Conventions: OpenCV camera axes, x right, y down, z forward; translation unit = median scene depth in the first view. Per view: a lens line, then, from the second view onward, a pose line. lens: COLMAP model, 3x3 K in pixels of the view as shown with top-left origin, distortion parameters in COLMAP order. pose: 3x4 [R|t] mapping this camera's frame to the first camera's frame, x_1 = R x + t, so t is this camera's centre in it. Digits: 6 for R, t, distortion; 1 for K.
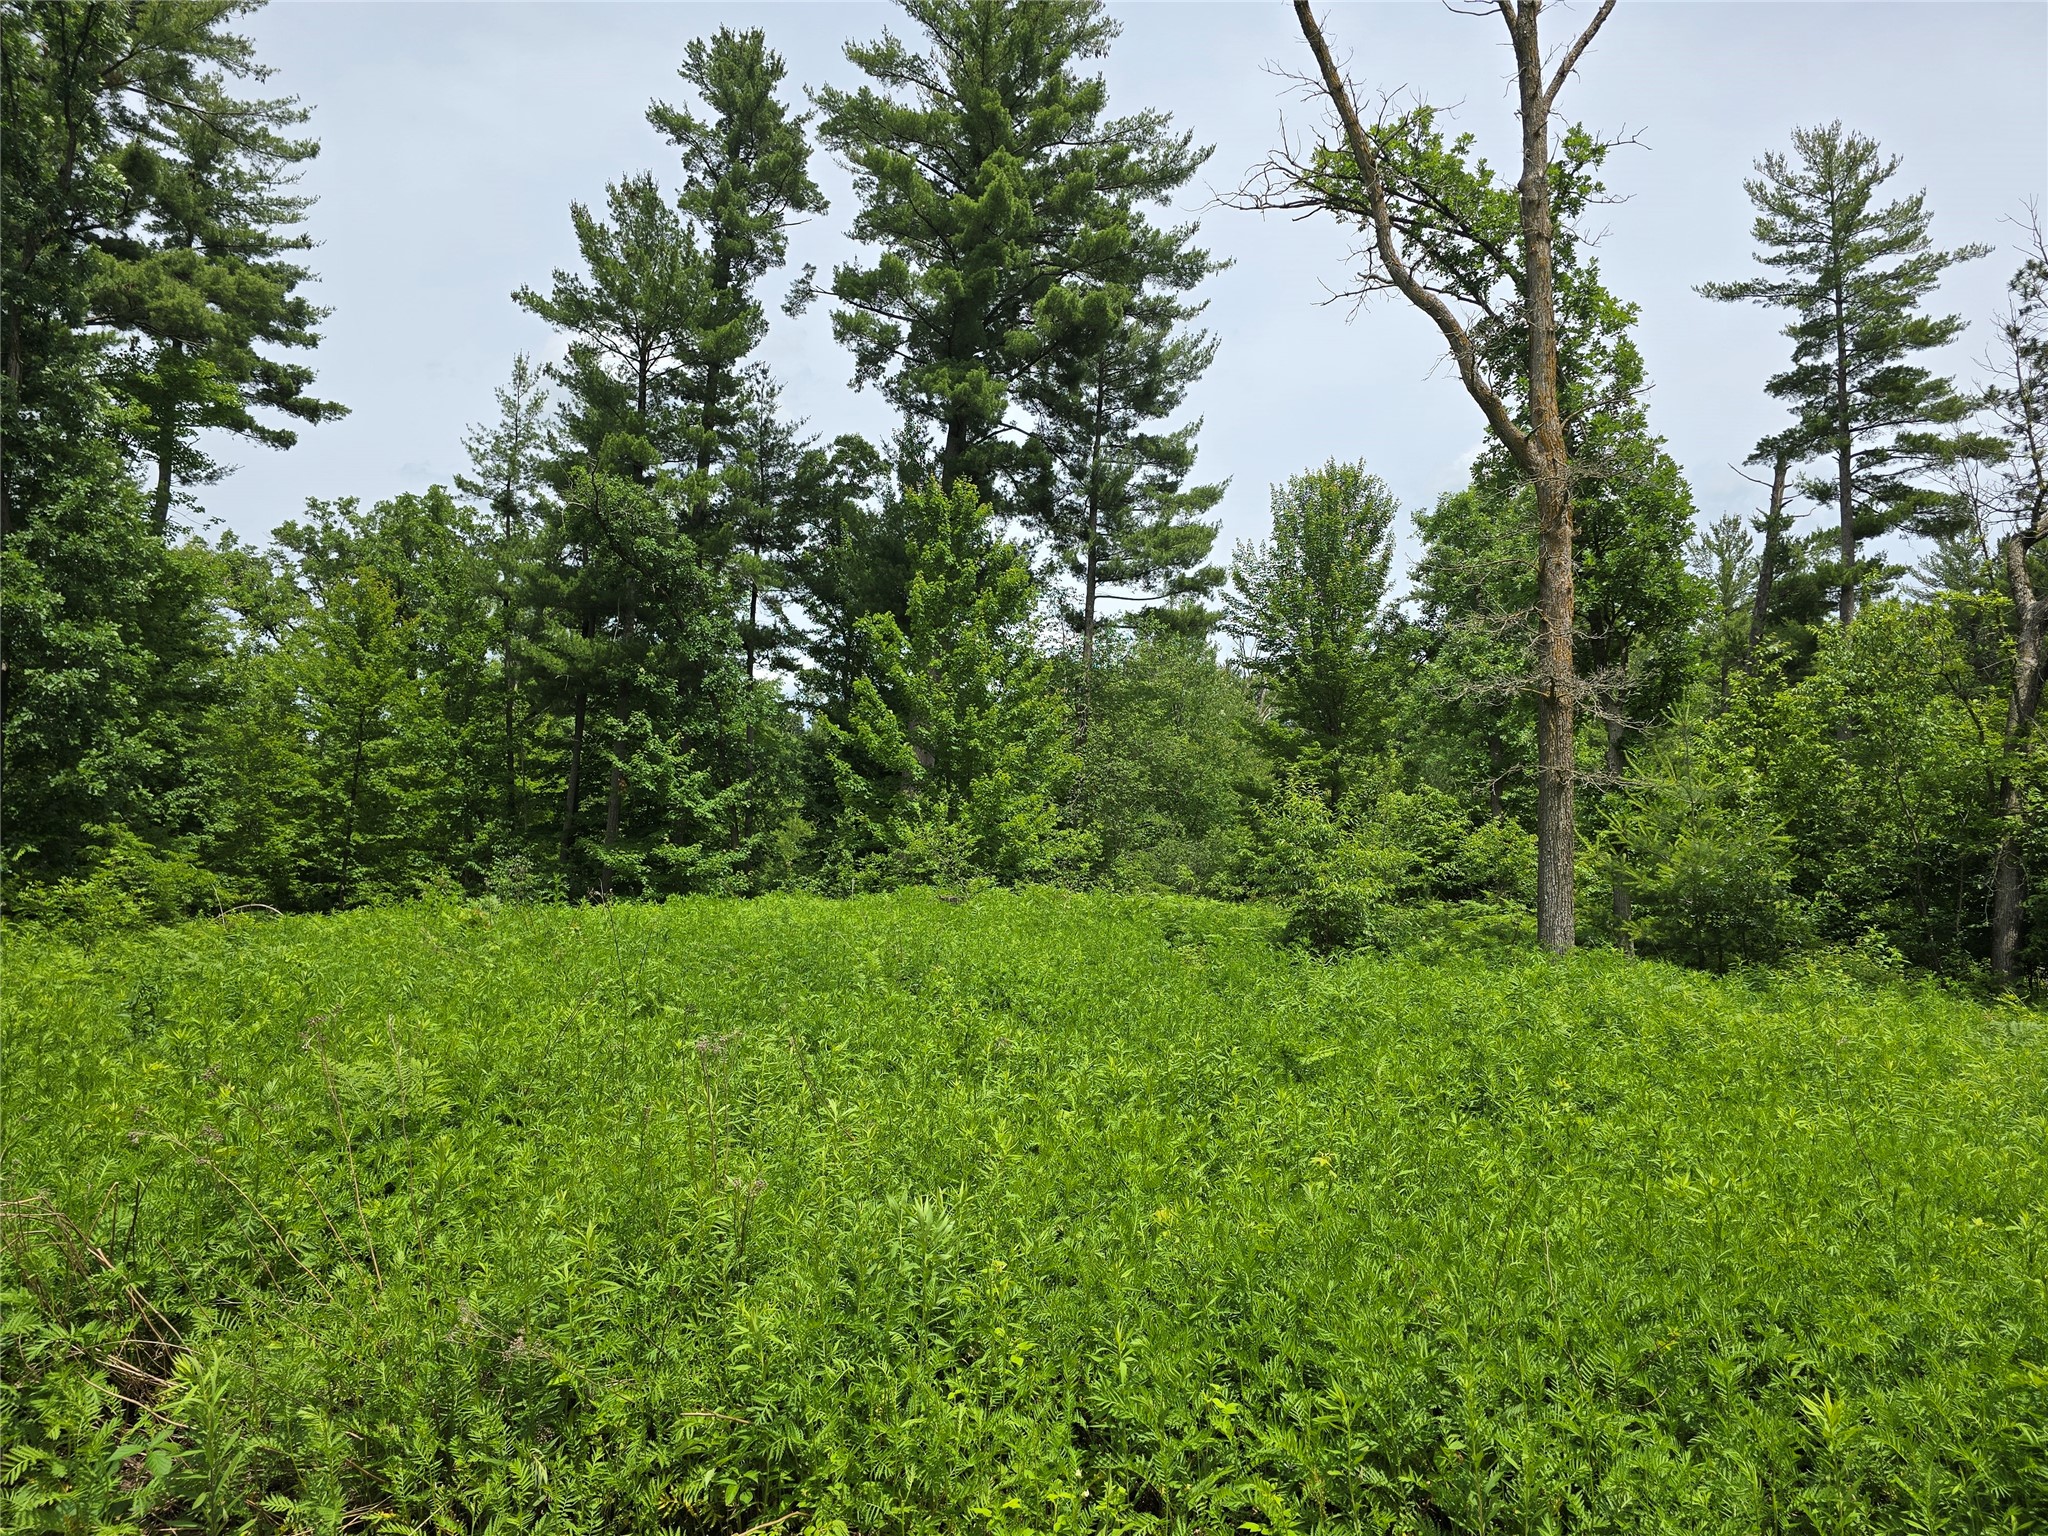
lens RADIAL K [[1363.1, 0, 1017.7], [0, 1363.1, 761.0], [0, 0, 1]] dist [0.068427, -0.076536]
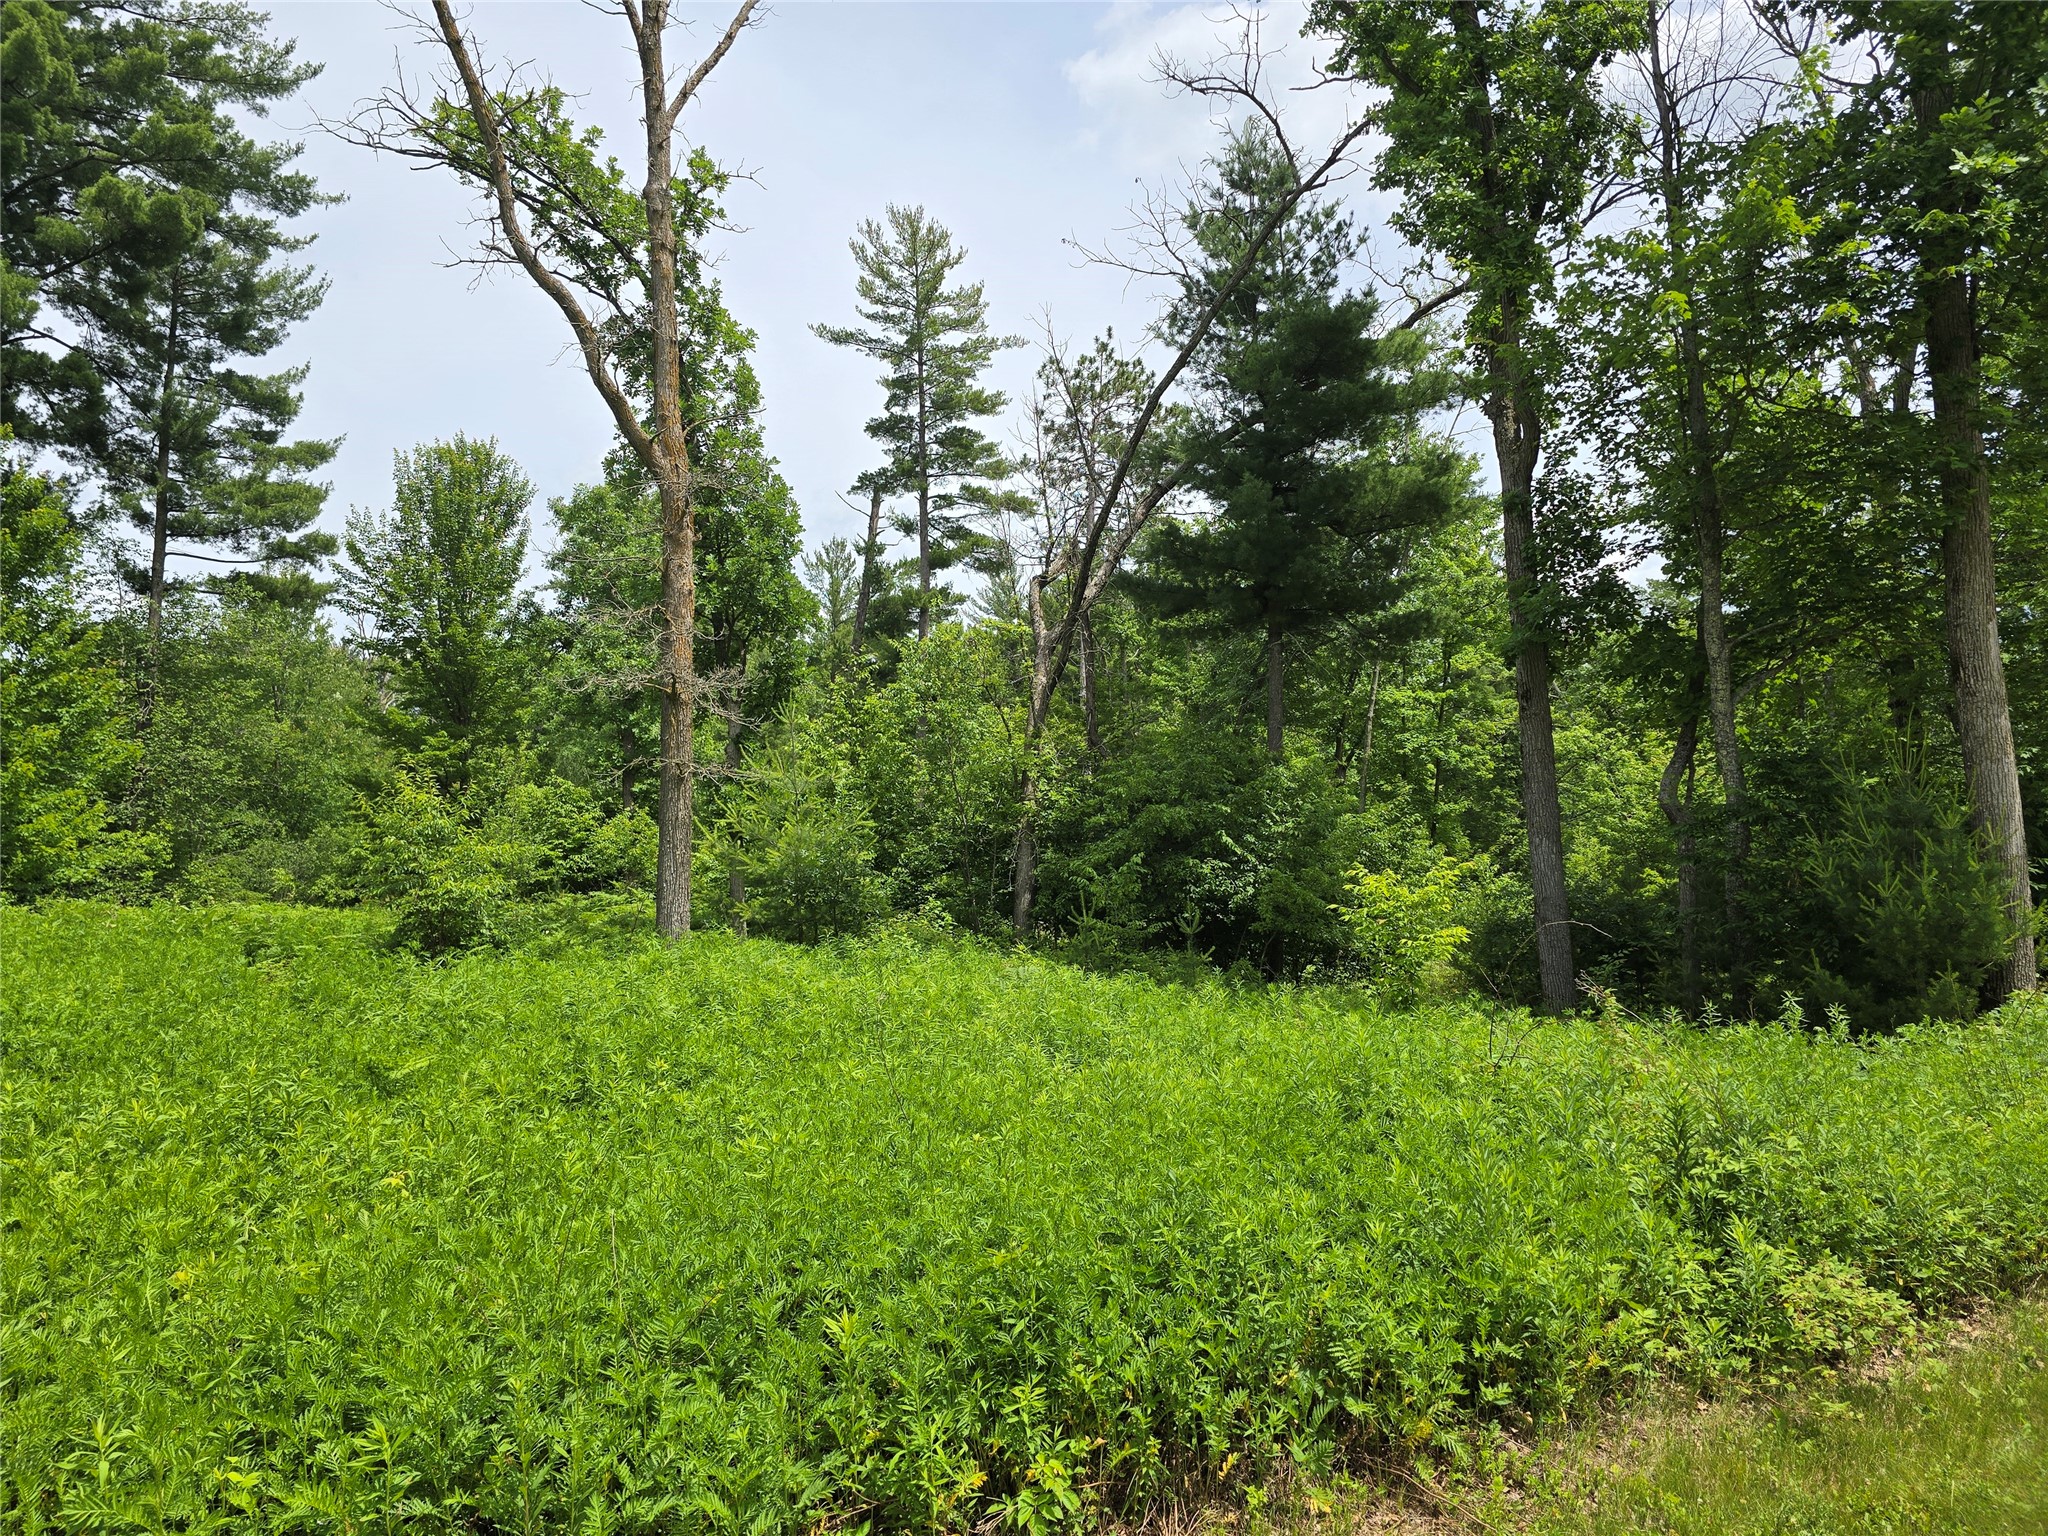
lens RADIAL K [[1363.1, 0, 1017.7], [0, 1363.1, 761.0], [0, 0, 1]] dist [0.068427, -0.076536]
pose [[0.821887, 0.006780, 0.569610, 0.007366], [-0.009863, 0.999949, 0.002329, 0.000165], [-0.569565, -0.007533, 0.821912, -0.001010]]
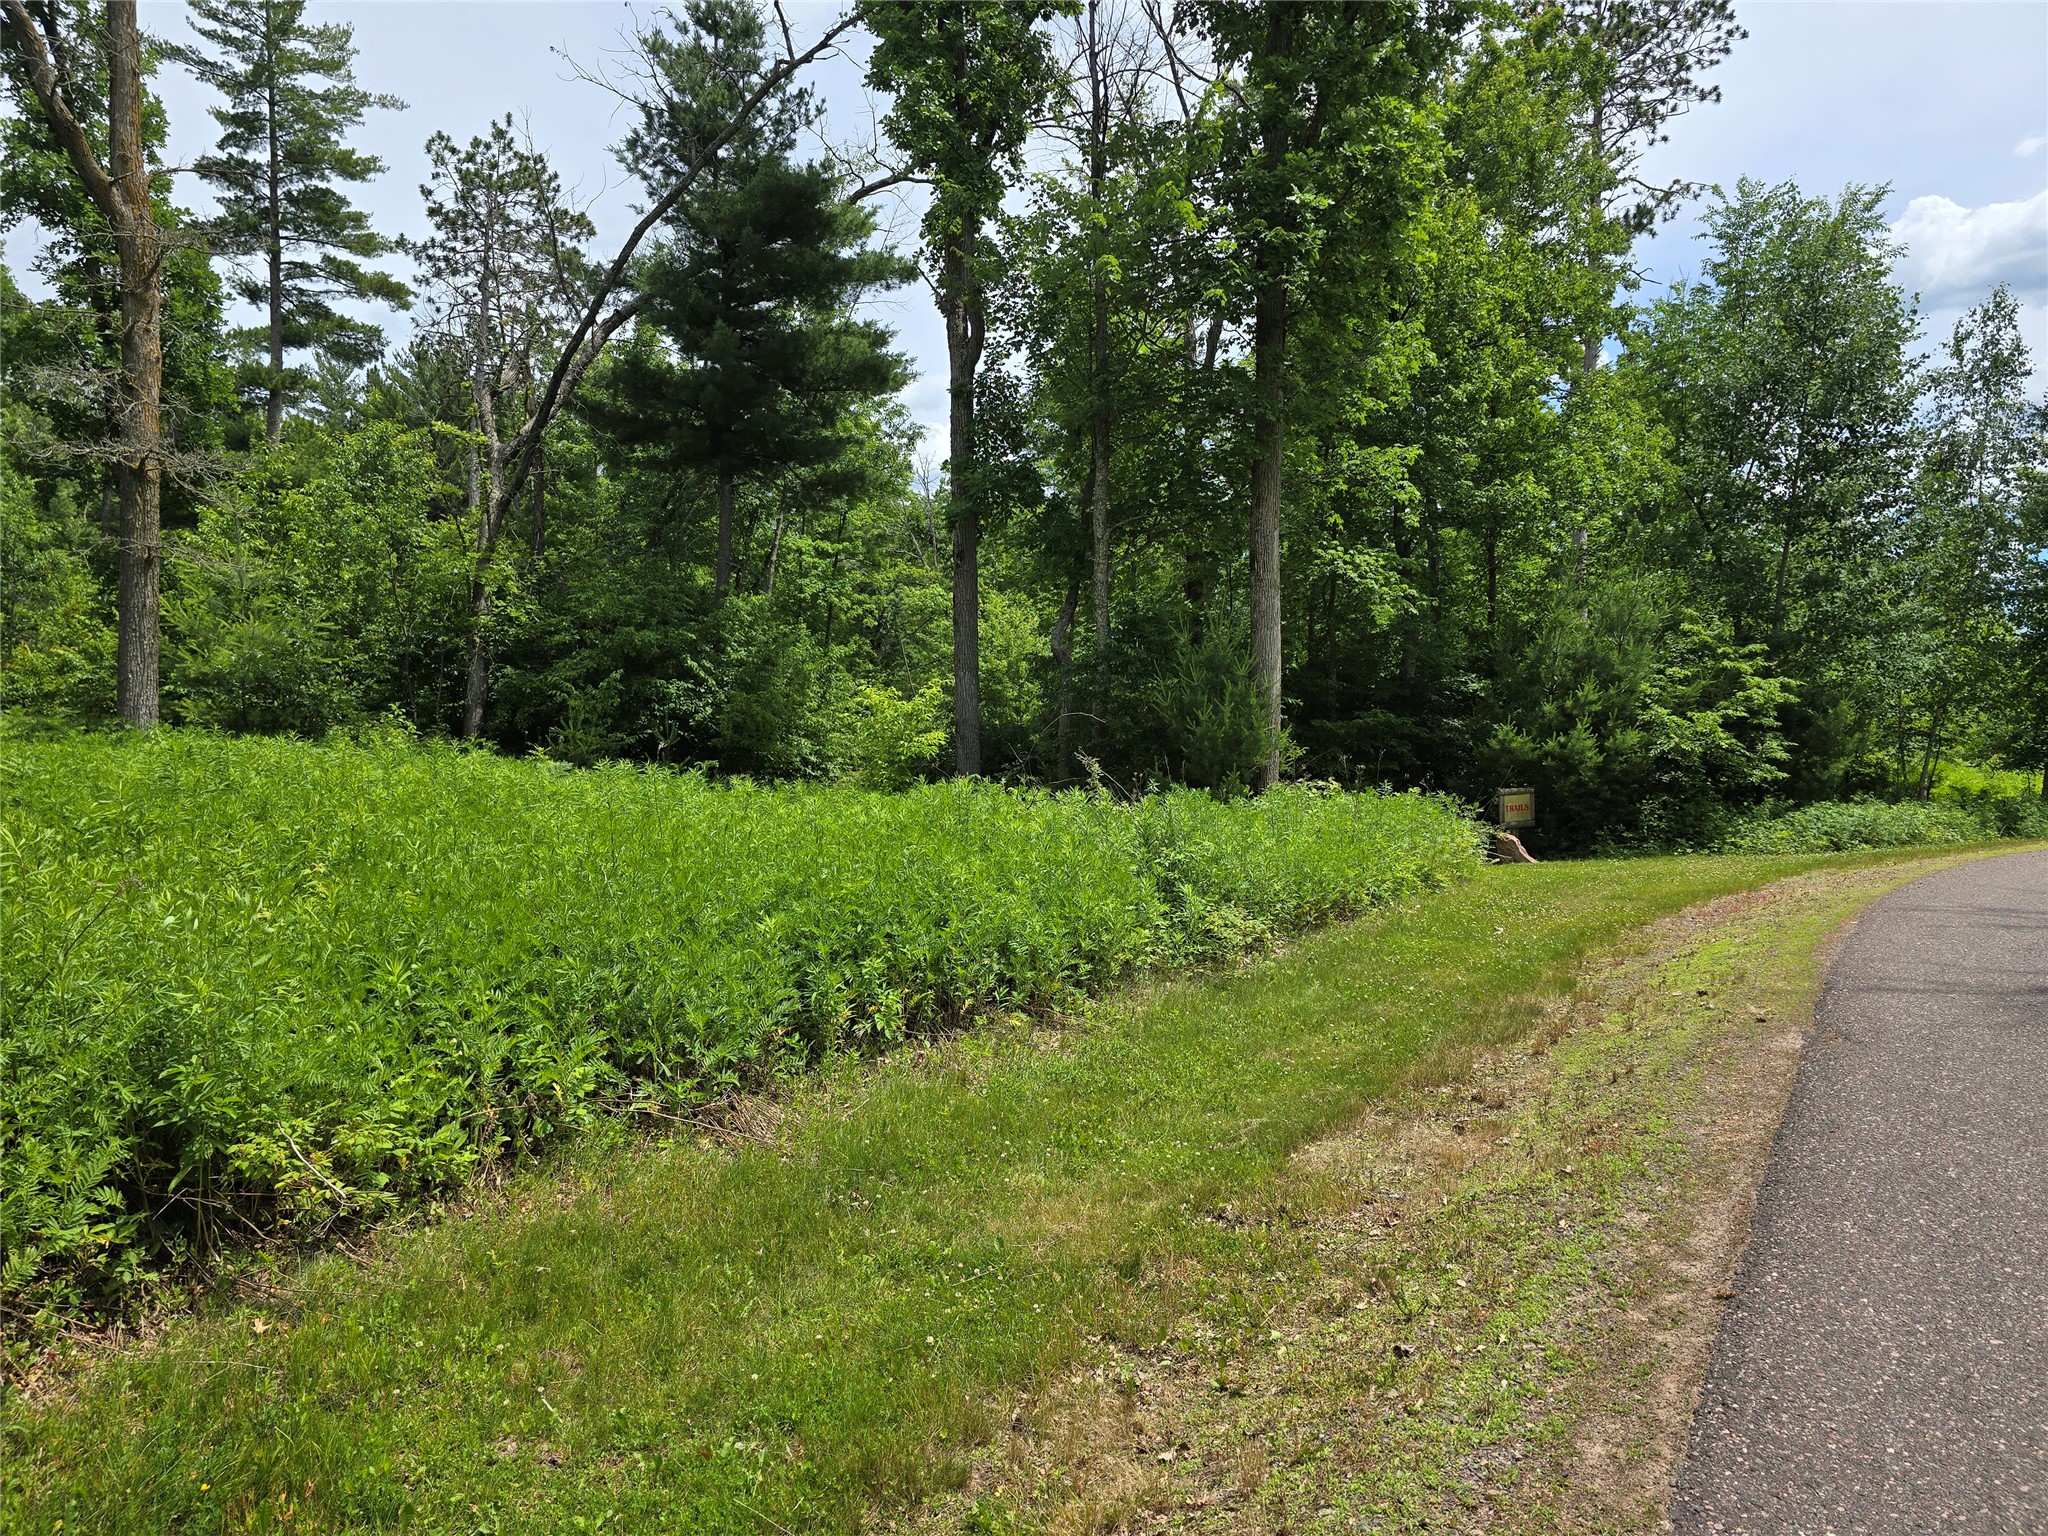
lens RADIAL K [[1363.1, 0, 1017.7], [0, 1363.1, 761.0], [0, 0, 1]] dist [0.068427, -0.076536]
pose [[0.472909, -0.046770, 0.879869, -0.110492], [-0.080546, 0.992114, 0.096028, 0.008026], [-0.877422, -0.116283, 0.465412, -0.011942]]
